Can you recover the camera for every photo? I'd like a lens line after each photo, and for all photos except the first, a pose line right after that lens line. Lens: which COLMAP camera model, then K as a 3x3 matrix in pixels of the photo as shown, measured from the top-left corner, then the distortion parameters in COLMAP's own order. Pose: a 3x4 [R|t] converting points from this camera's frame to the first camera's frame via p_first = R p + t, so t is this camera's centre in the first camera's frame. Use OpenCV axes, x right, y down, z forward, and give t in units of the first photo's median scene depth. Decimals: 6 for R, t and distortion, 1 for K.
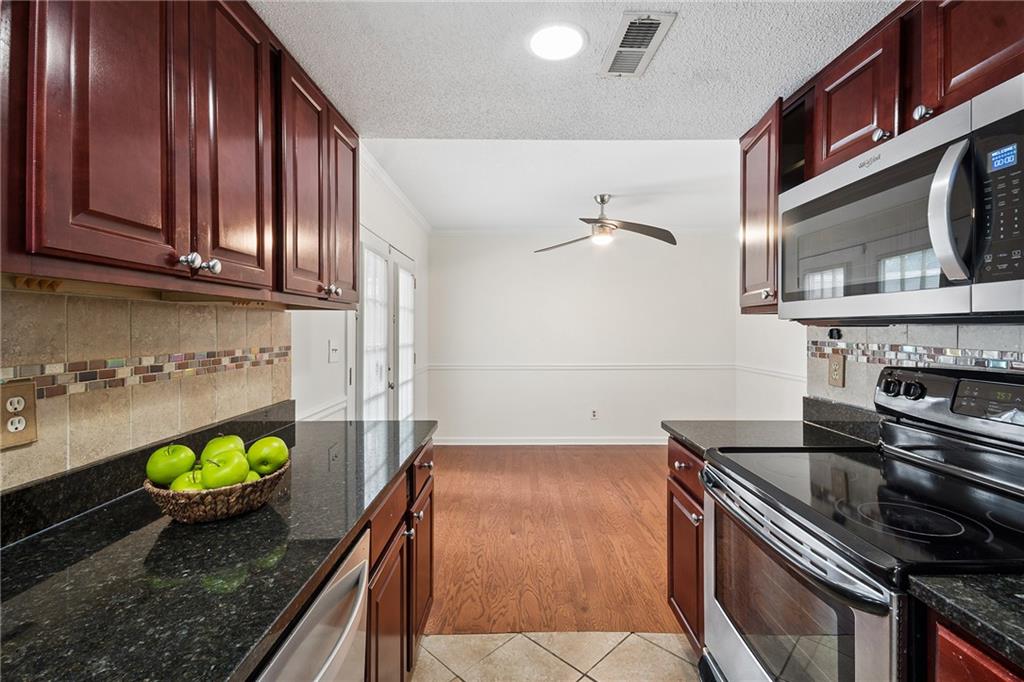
lens RADIAL K [[452.8, 0, 514.3], [0, 452.8, 335.6], [0, 0, 1]] dist [0.019430, 0.000141]
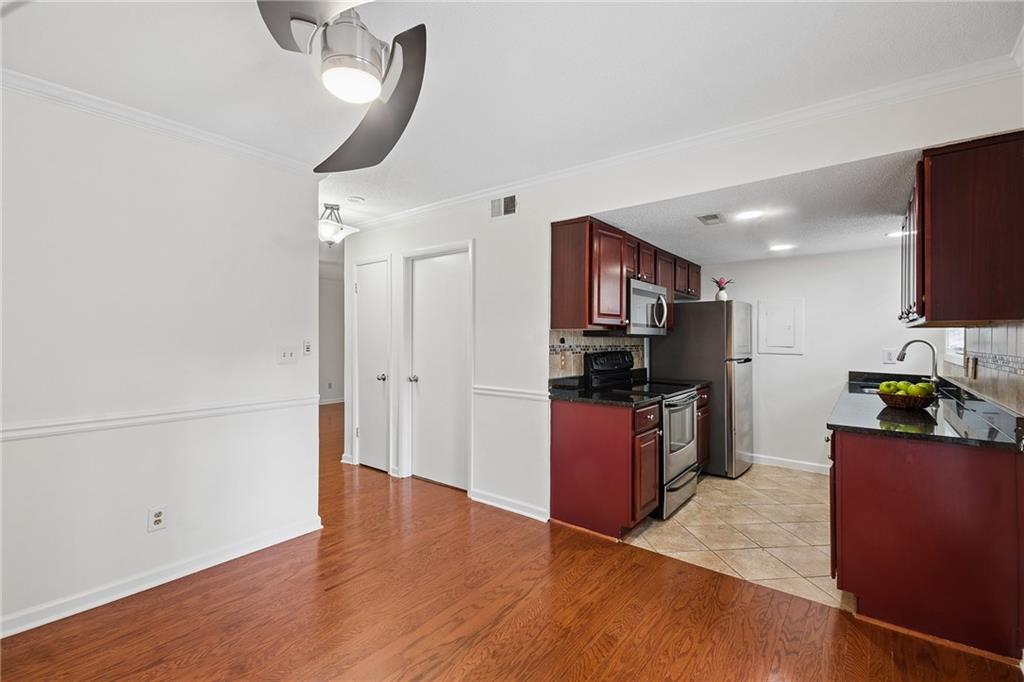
lens RADIAL K [[452.8, 0, 514.3], [0, 452.8, 335.6], [0, 0, 1]] dist [0.019430, 0.000141]
pose [[-0.789404, 0.000725, 0.613874, -0.356353], [0.005041, 0.999973, 0.005301, -0.045804], [-0.613854, 0.007279, -0.789386, 3.312419]]
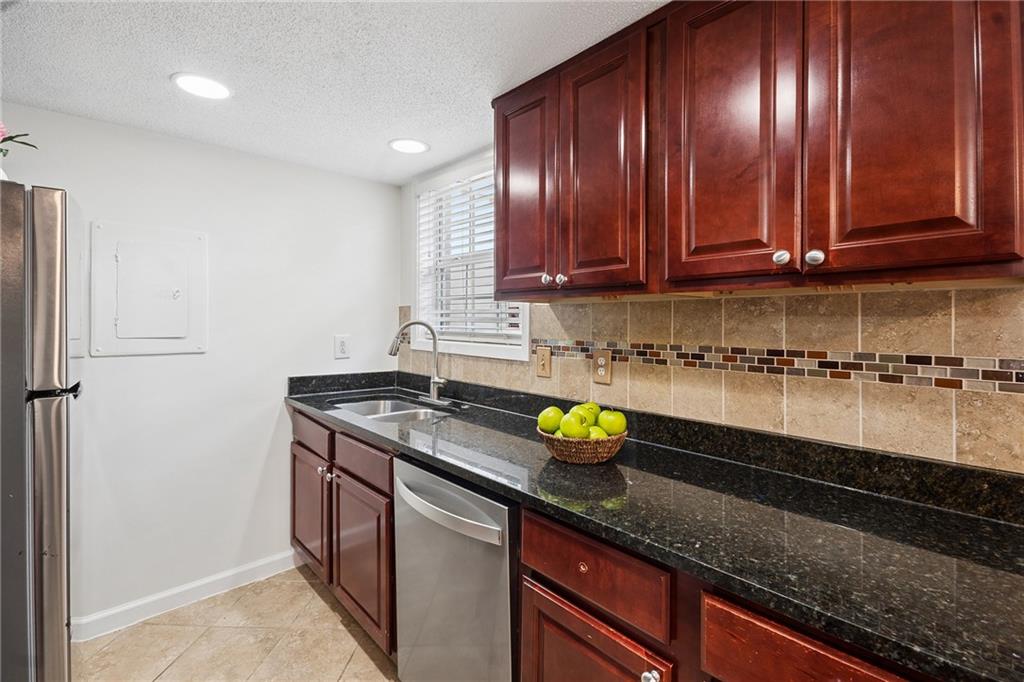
lens RADIAL K [[460.0, 0, 515.1], [0, 460.0, 320.6], [0, 0, 1]] dist [0.021101, 0.000112]
pose [[-0.733143, -0.001616, -0.680073, 0.311246], [-0.013111, 0.999845, 0.011759, -0.023894], [0.679948, 0.017537, -0.733051, 1.370441]]
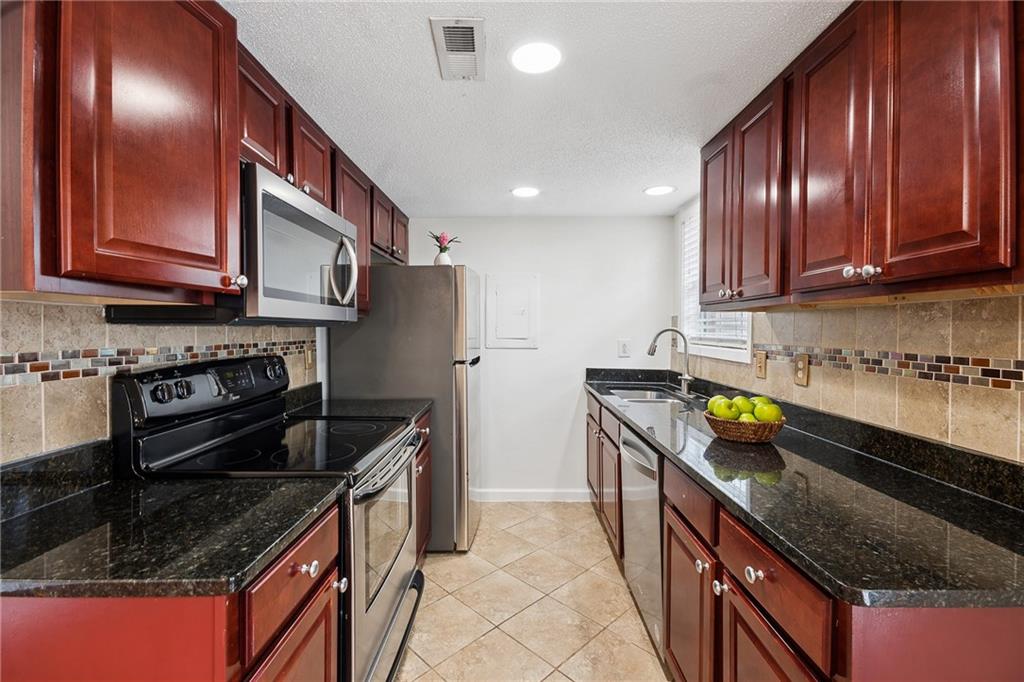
lens RADIAL K [[452.8, 0, 514.3], [0, 452.8, 335.6], [0, 0, 1]] dist [0.019430, 0.000141]
pose [[-0.999991, -0.000255, 0.004307, 0.127556], [-0.000118, 0.999496, 0.031755, -0.030094], [-0.004313, 0.031754, -0.999486, 1.937677]]
